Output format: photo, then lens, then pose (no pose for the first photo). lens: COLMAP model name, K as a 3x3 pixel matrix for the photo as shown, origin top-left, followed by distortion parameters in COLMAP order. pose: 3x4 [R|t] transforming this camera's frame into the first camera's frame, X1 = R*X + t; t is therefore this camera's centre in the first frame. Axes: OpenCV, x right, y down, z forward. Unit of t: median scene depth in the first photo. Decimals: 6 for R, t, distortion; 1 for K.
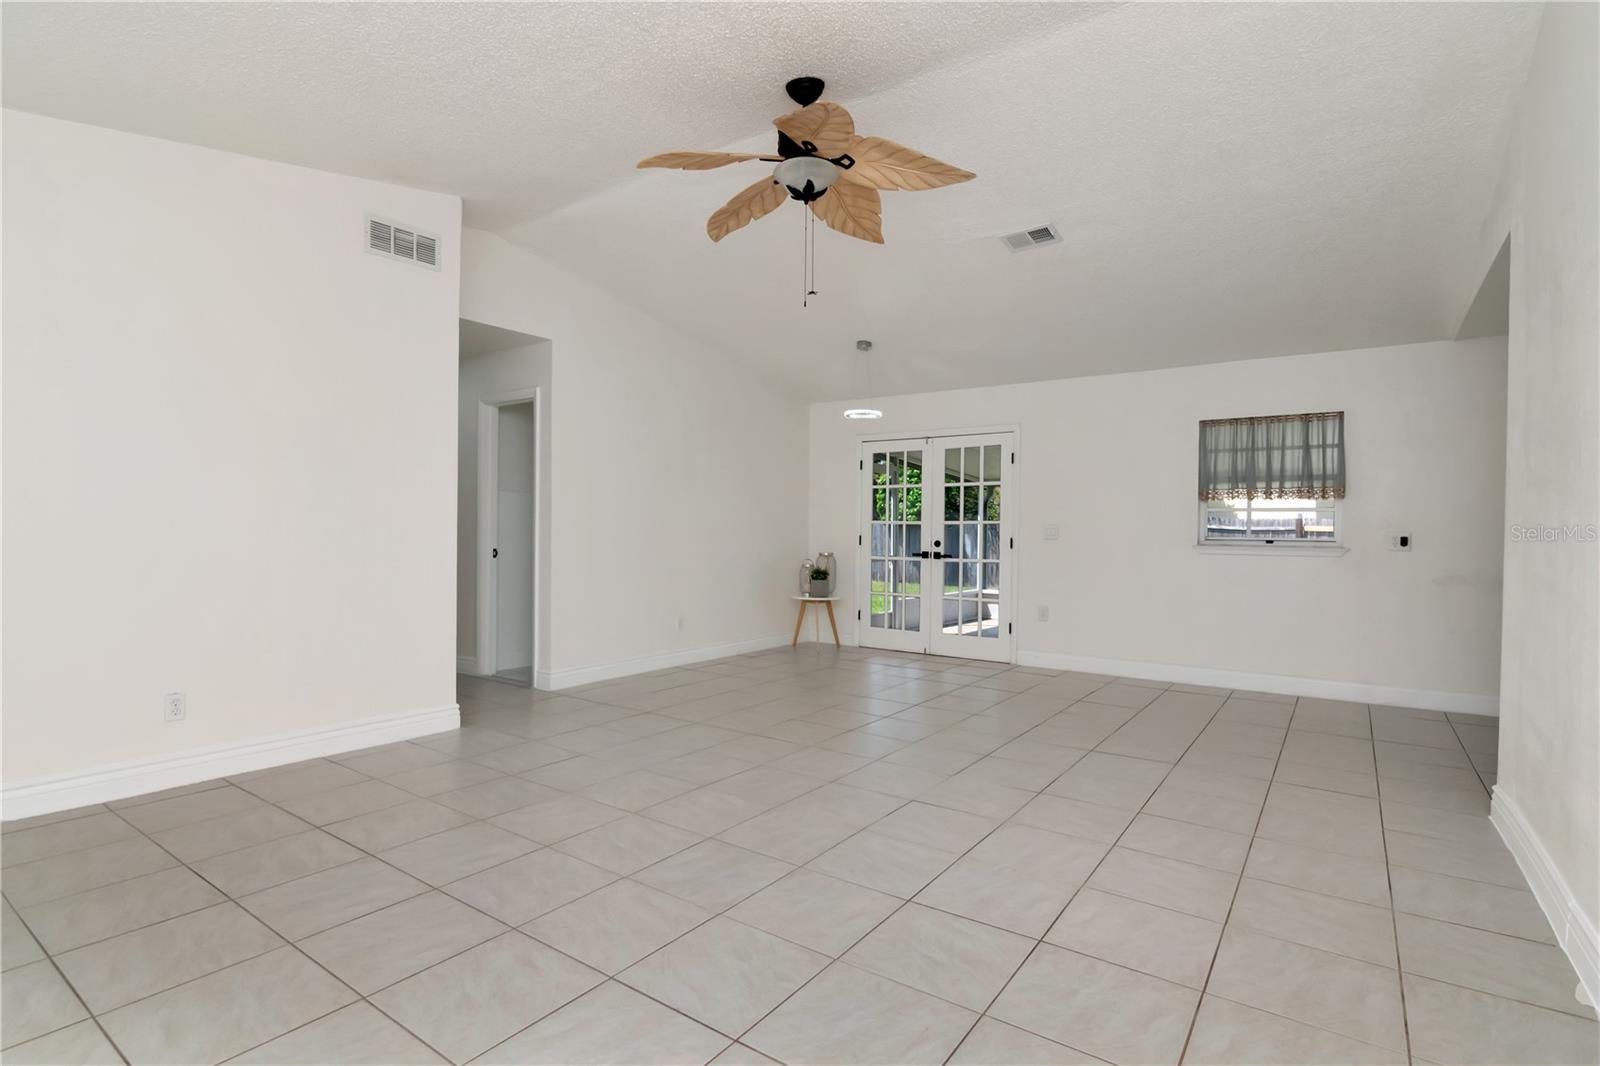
lens RADIAL K [[779.0, 0, 796.2], [0, 779.0, 530.5], [0, 0, 1]] dist [-0.003036, -0.004881]
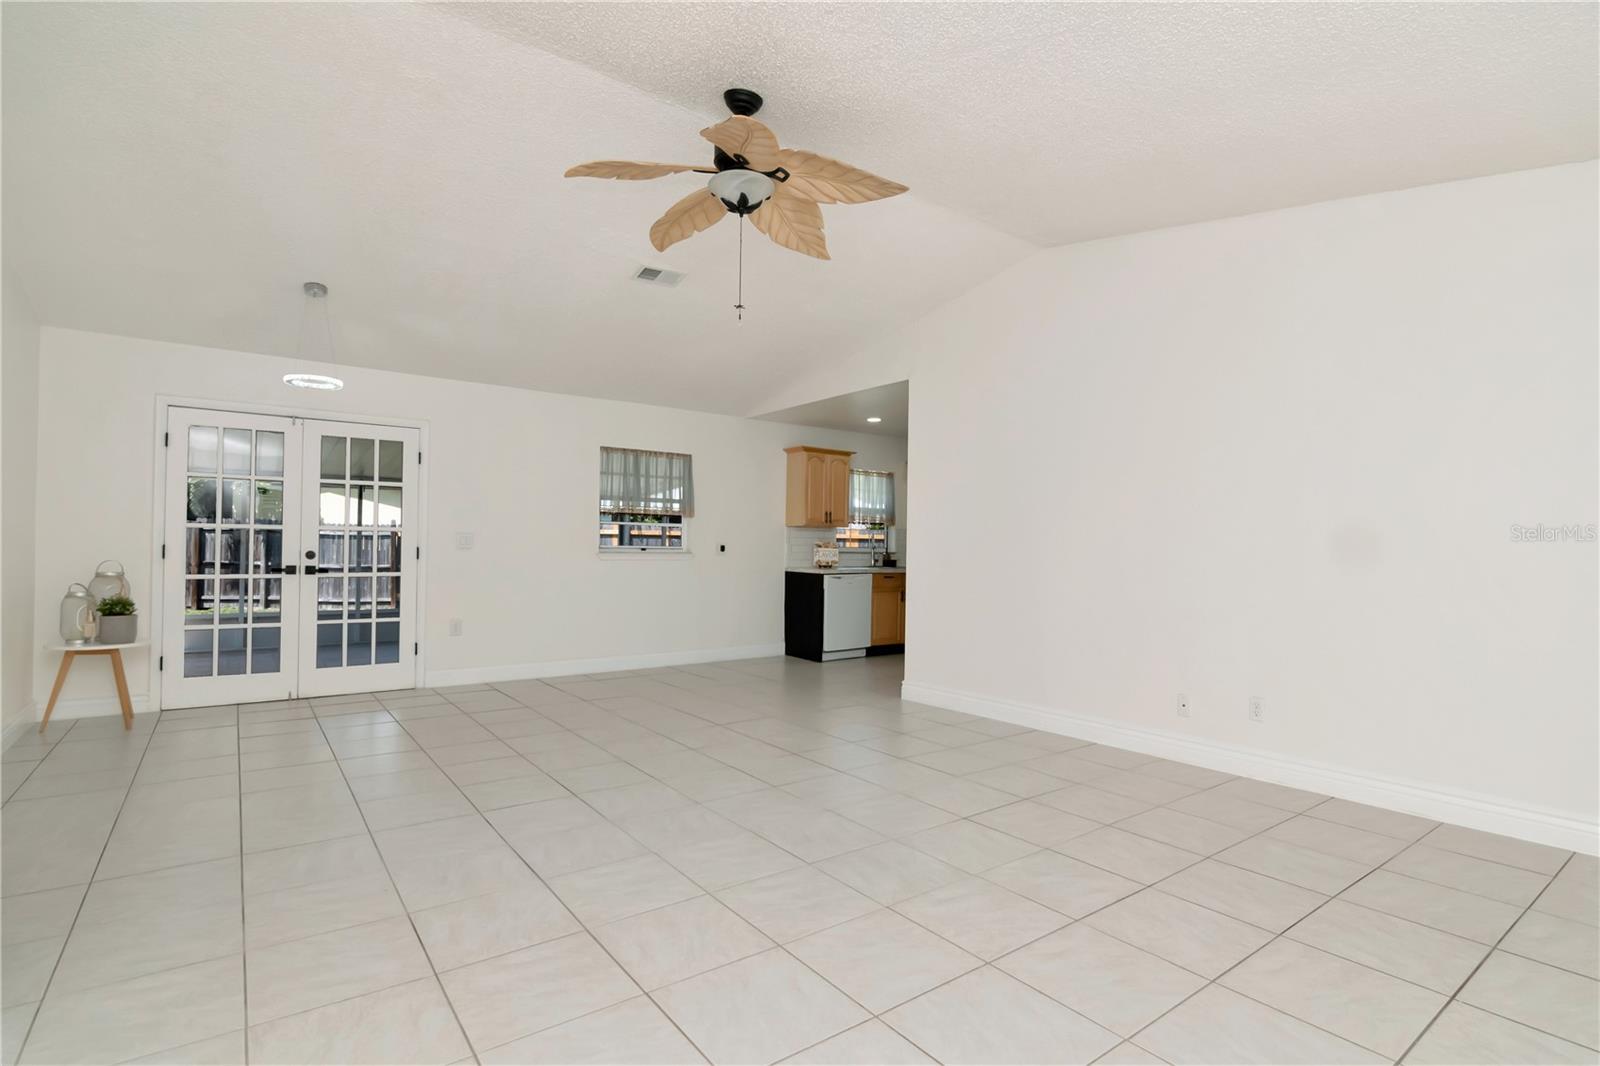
lens RADIAL K [[779.0, 0, 807.1], [0, 779.0, 545.0], [0, 0, 1]] dist [-0.003036, -0.004881]
pose [[0.301347, -0.006189, 0.953495, -1.202943], [-0.008337, 0.999924, 0.009125, -0.012911], [-0.953478, -0.010699, 0.301272, 0.830558]]
